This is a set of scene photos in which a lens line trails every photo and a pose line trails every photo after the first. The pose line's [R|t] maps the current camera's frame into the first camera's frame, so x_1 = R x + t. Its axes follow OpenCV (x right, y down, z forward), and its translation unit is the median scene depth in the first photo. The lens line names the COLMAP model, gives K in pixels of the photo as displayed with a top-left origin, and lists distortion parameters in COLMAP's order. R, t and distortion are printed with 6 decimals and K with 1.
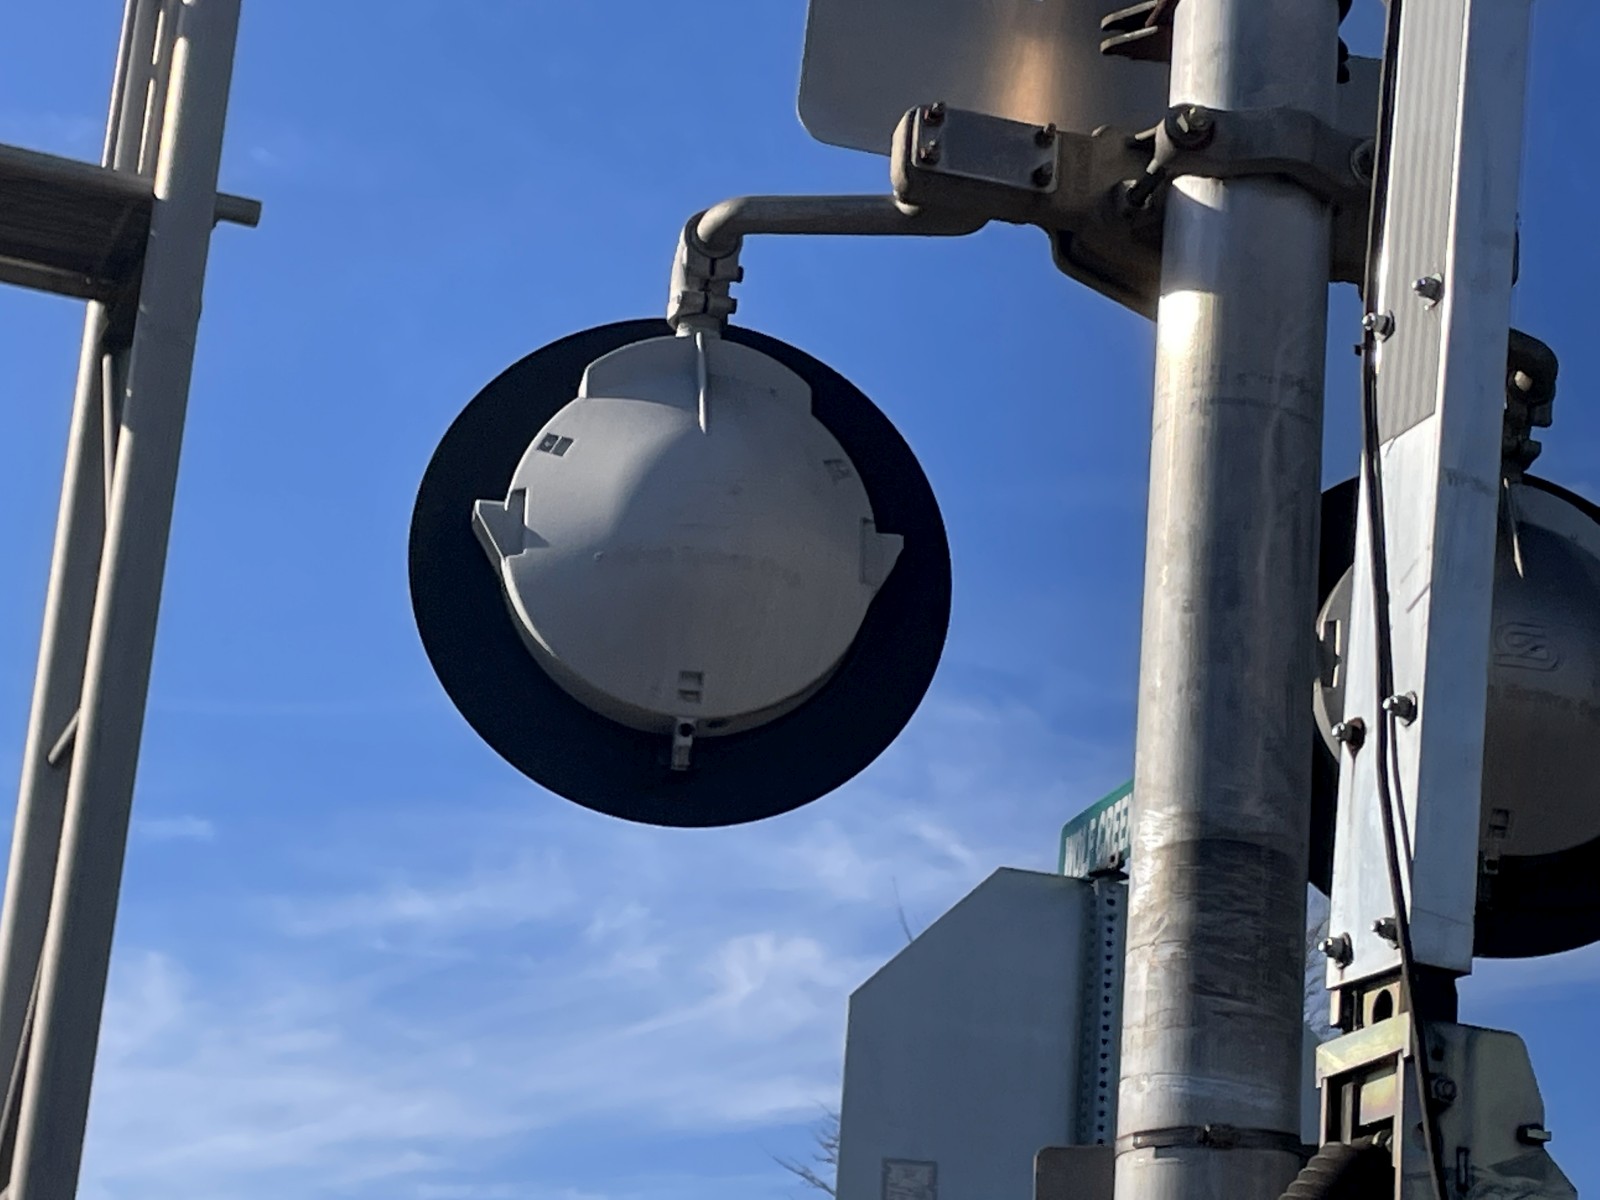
lens RADIAL K [[3740.4, 0, 799.9], [0, 3740.4, 600.7], [0, 0, 1]] dist [-0.068363, 0.000000]
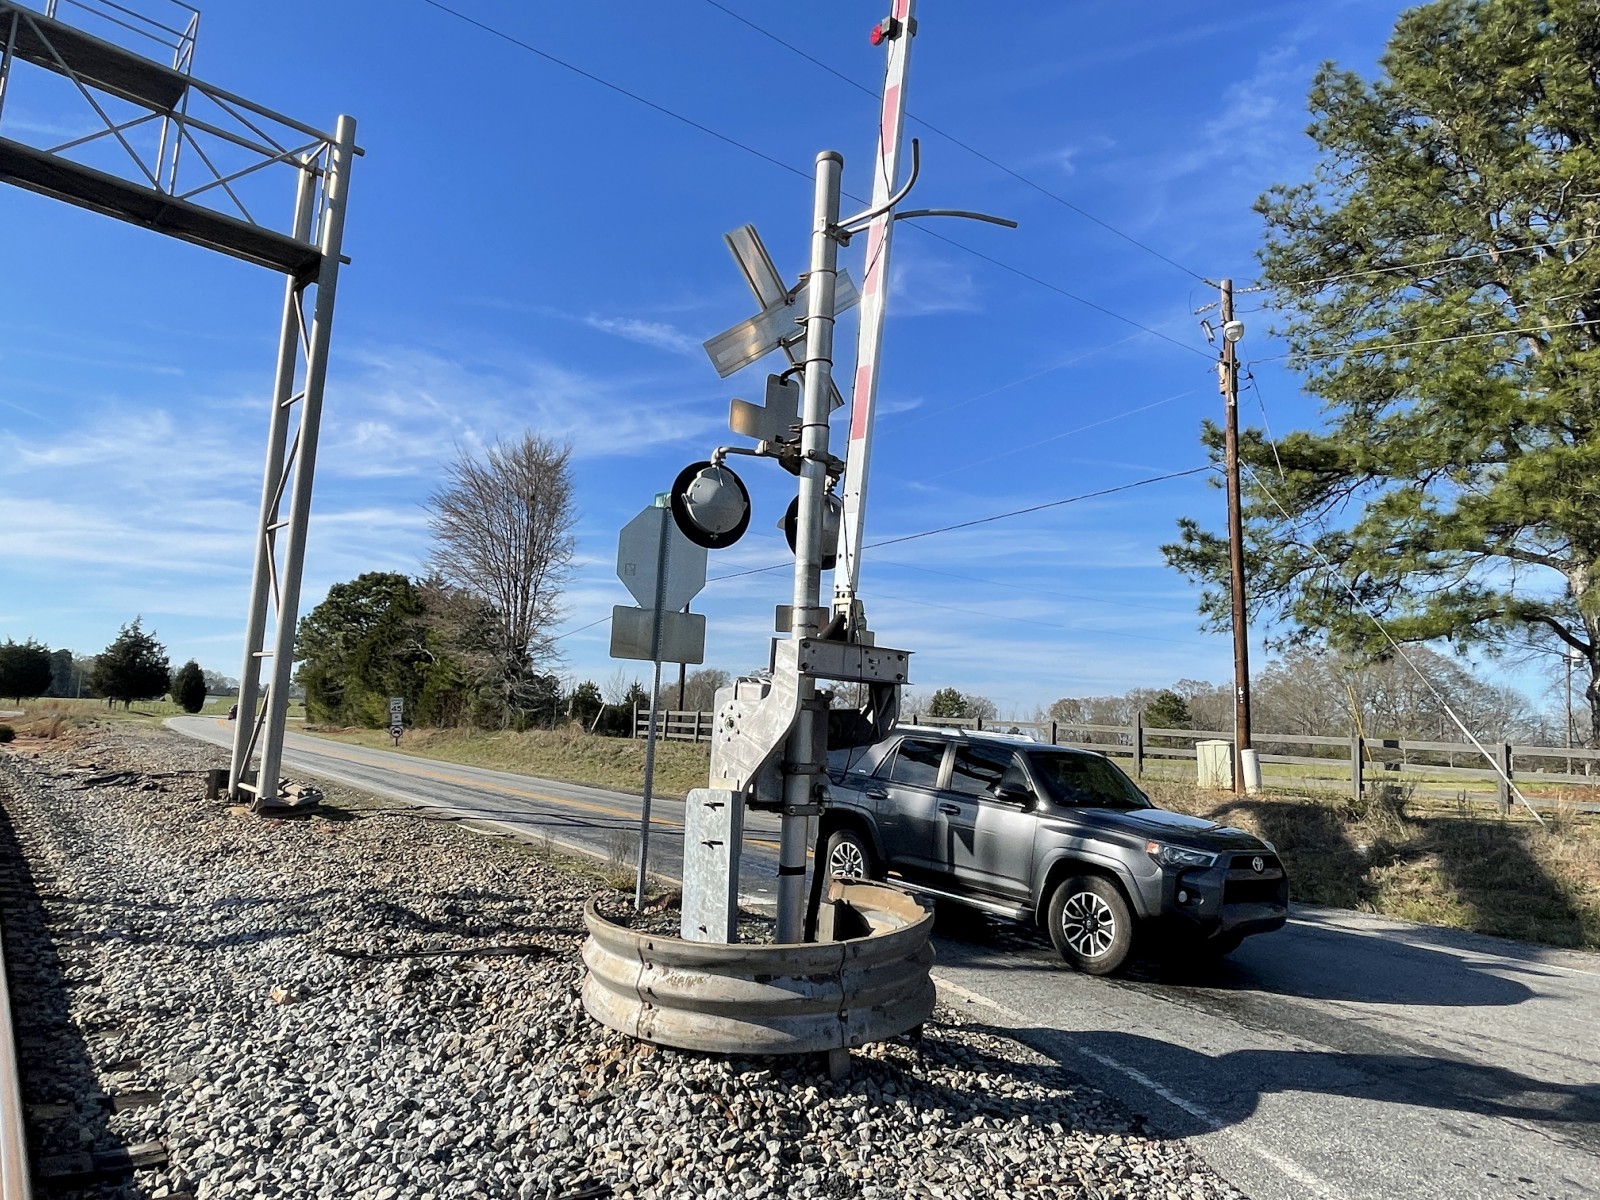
lens RADIAL K [[1020.6, 0, 801.4], [0, 1020.6, 595.1], [0, 0, 1]] dist [-0.003033, -0.000349]
pose [[0.918022, 0.023696, 0.395821, -0.123330], [-0.118687, 0.968870, 0.217267, -0.054849], [-0.378351, -0.246435, 0.892256, -0.131048]]
